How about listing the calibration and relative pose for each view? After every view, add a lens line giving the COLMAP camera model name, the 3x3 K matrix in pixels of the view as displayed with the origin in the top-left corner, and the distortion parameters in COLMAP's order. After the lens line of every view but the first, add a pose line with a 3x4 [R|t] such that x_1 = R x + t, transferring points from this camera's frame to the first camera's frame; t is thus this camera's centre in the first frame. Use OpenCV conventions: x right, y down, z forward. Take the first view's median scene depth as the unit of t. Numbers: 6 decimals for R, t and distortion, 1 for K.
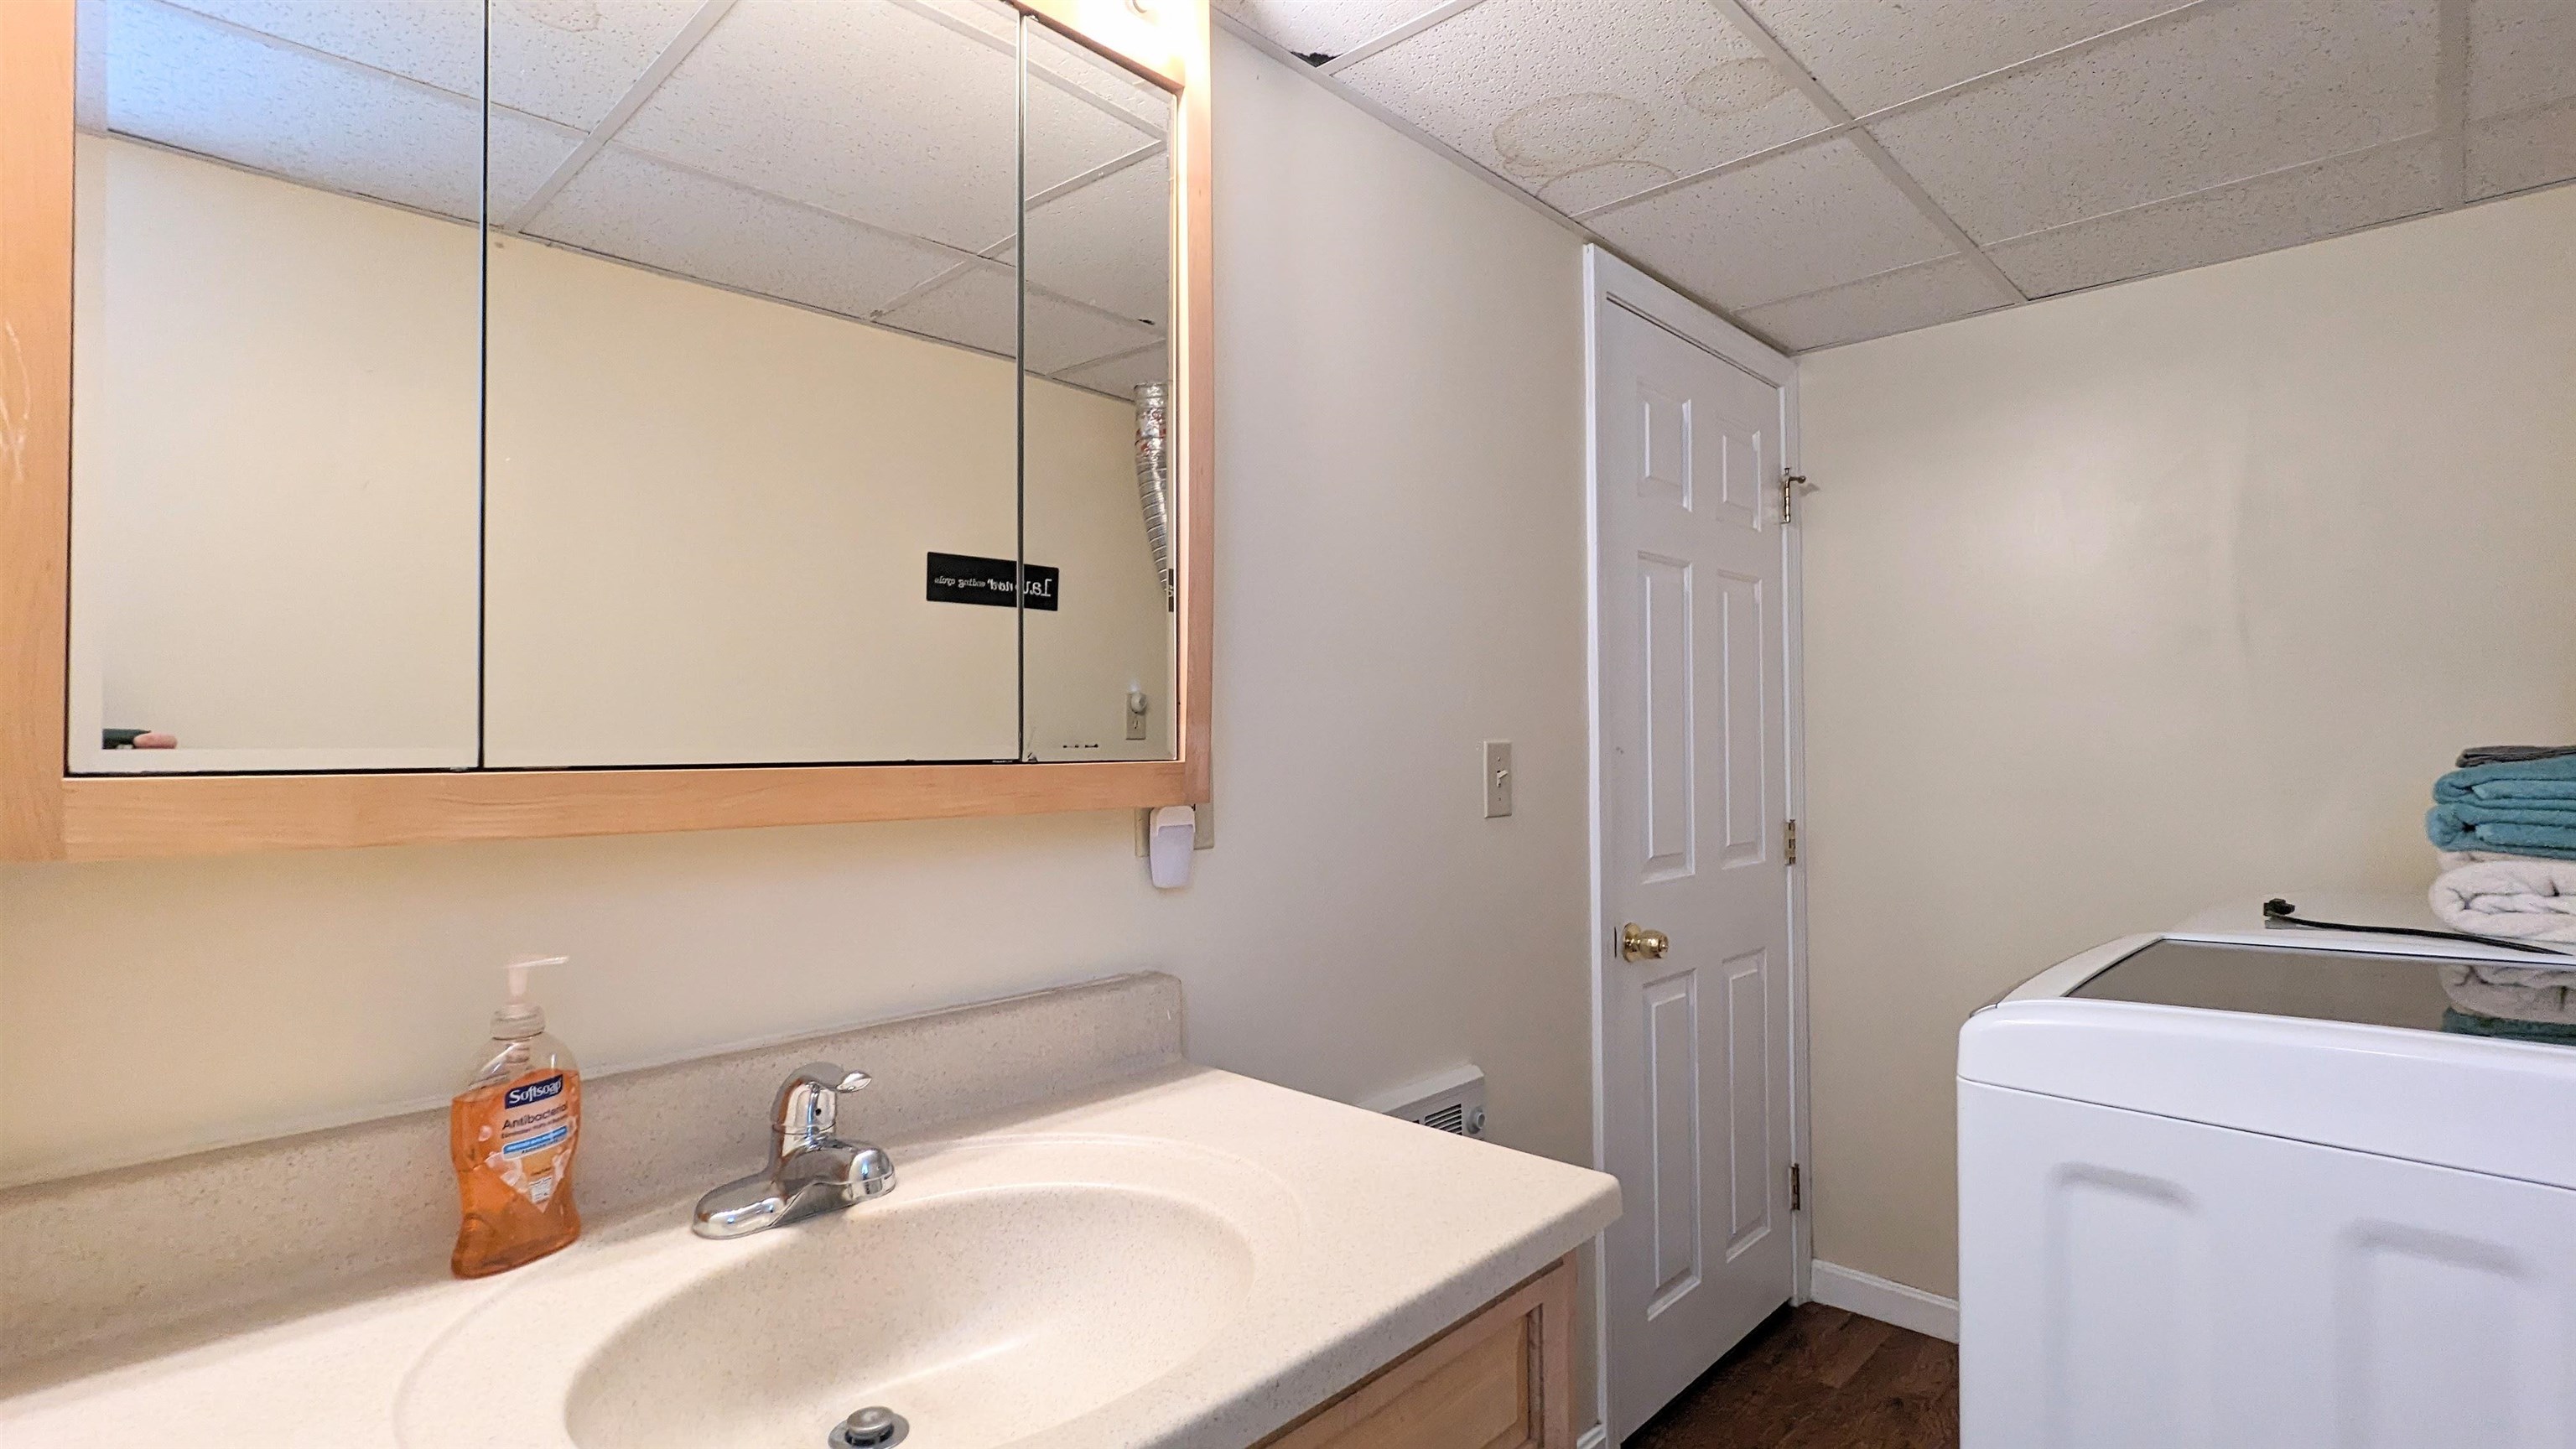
lens RADIAL K [[1215.5, 0, 1284.1], [0, 1215.5, 730.5], [0, 0, 1]] dist [-0.001716, -0.000972]
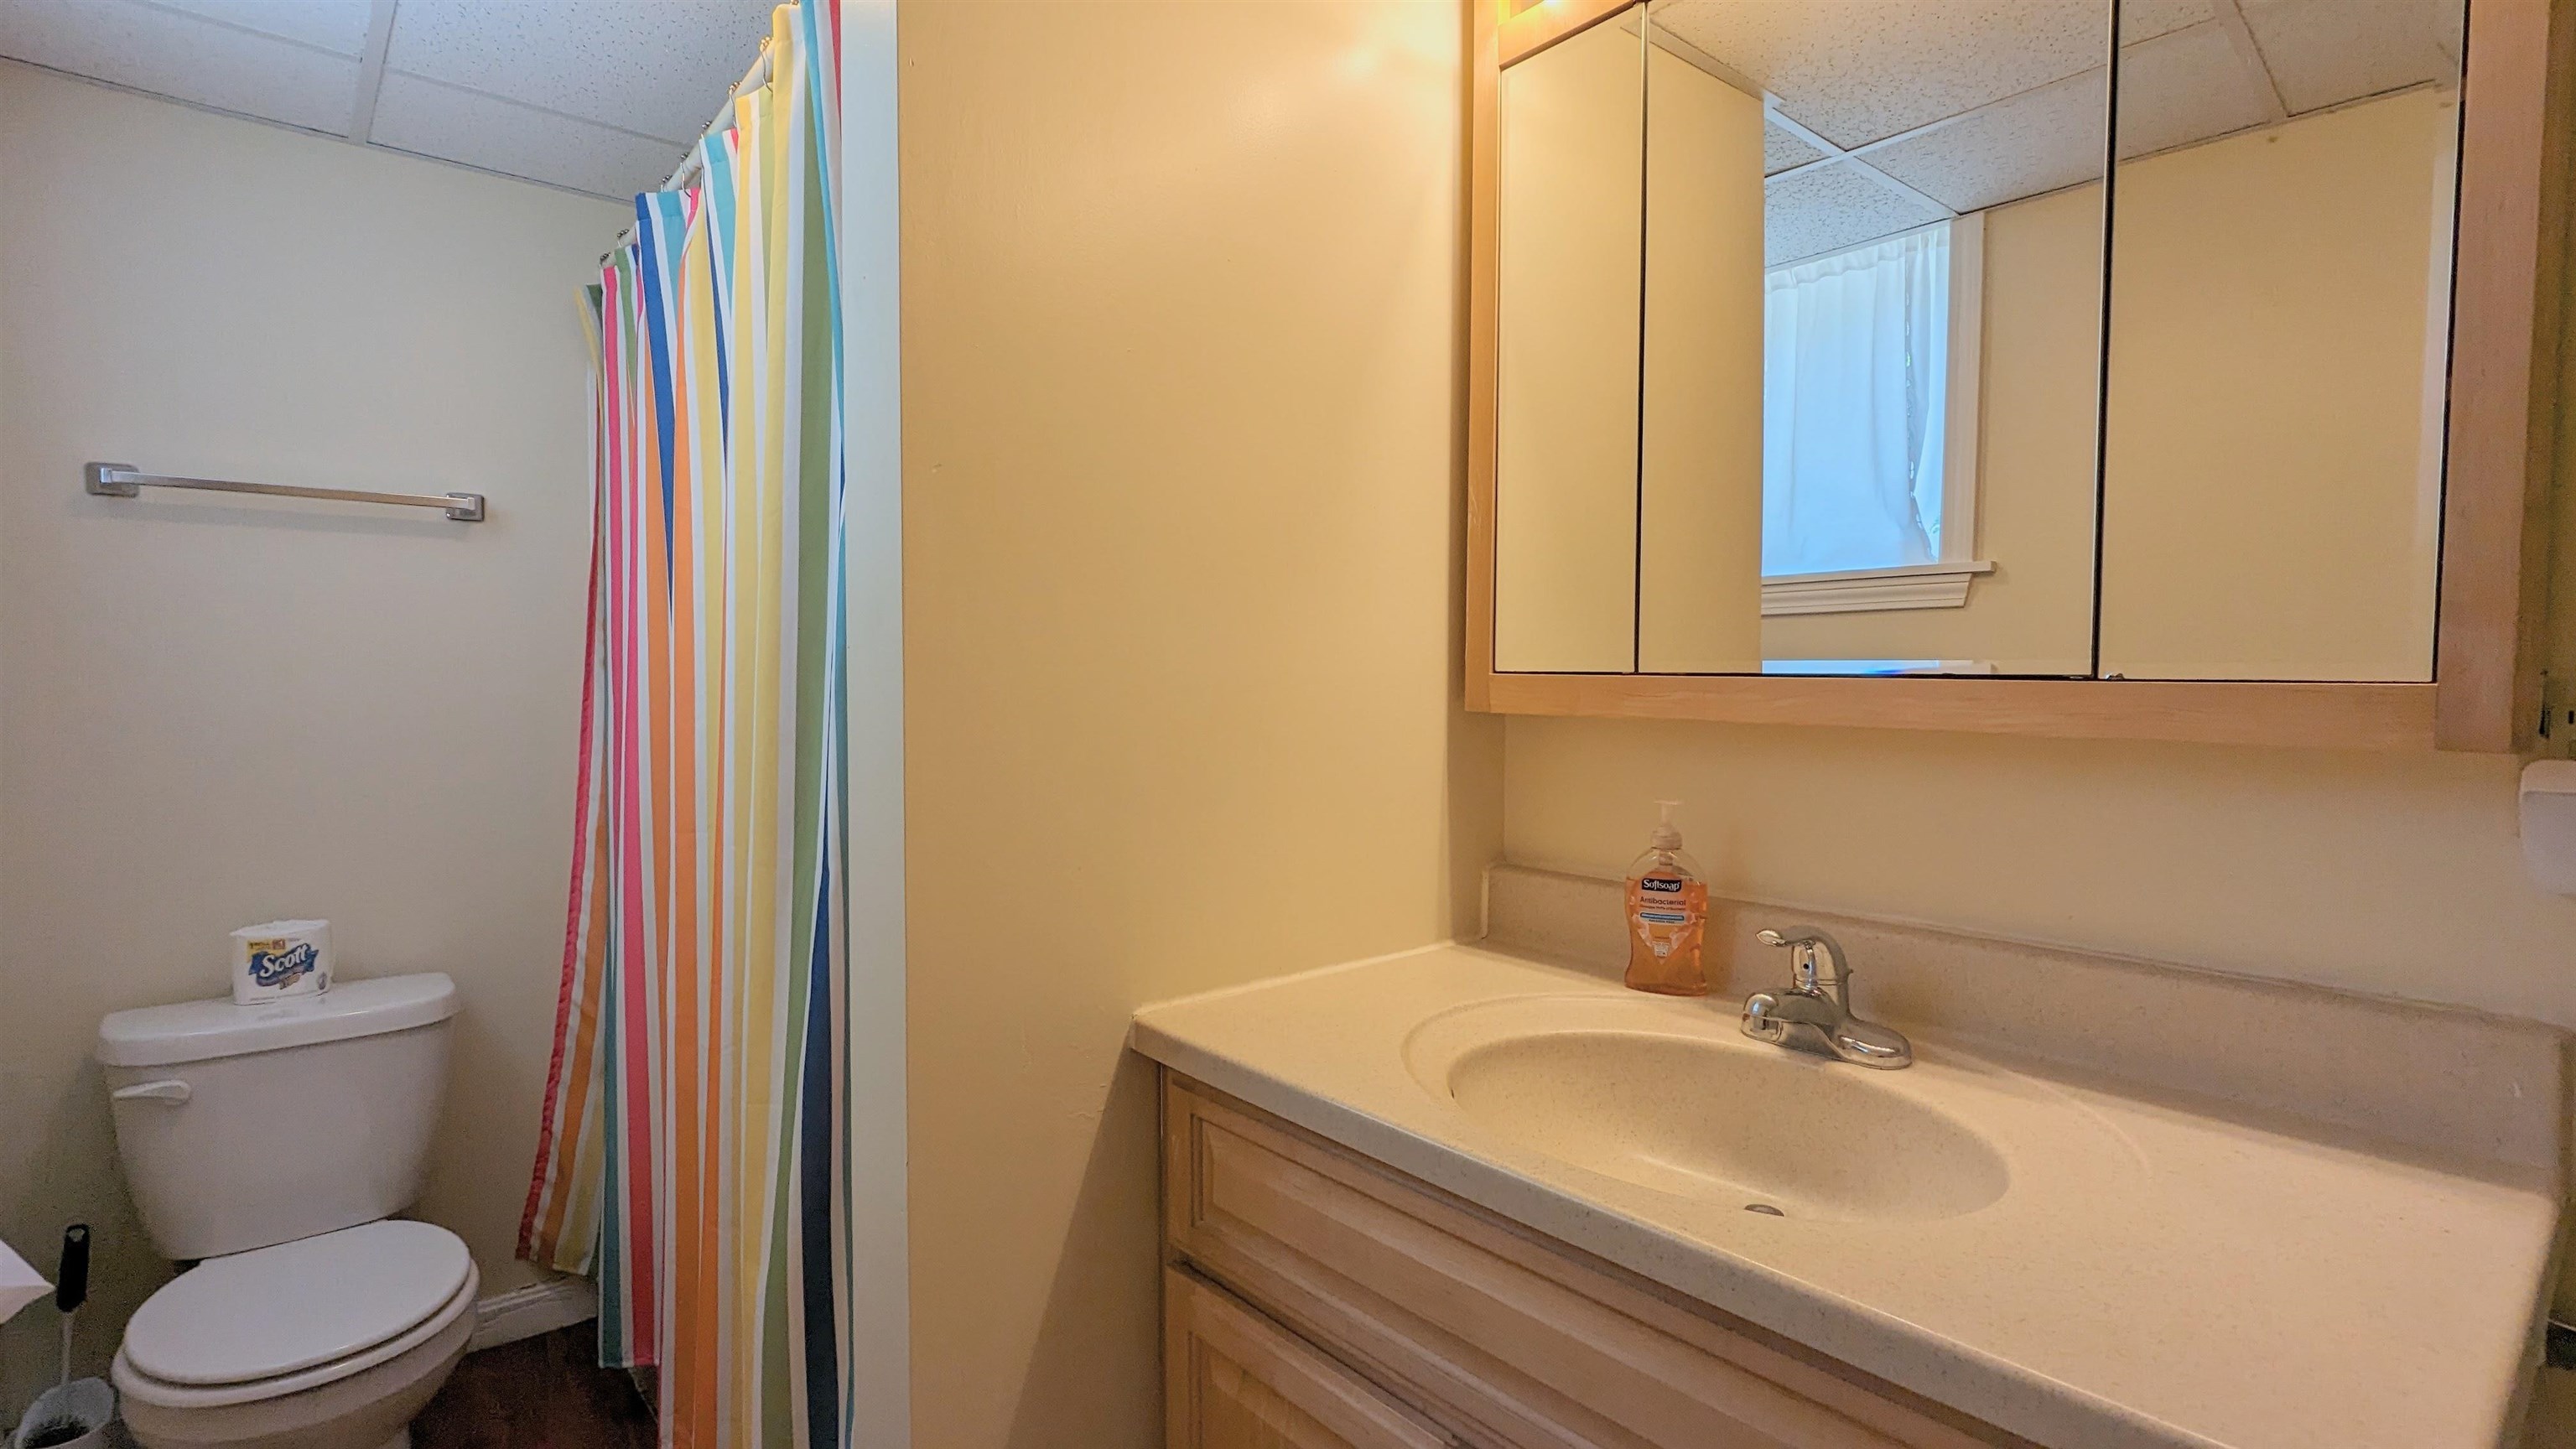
lens RADIAL K [[1215.5, 0, 1284.5], [0, 1215.5, 711.4], [0, 0, 1]] dist [-0.001716, -0.000972]
pose [[-0.107291, 0.047143, -0.993109, 0.820842], [0.013502, 0.998852, 0.045957, 0.001961], [0.994136, -0.008478, -0.107805, 0.605051]]
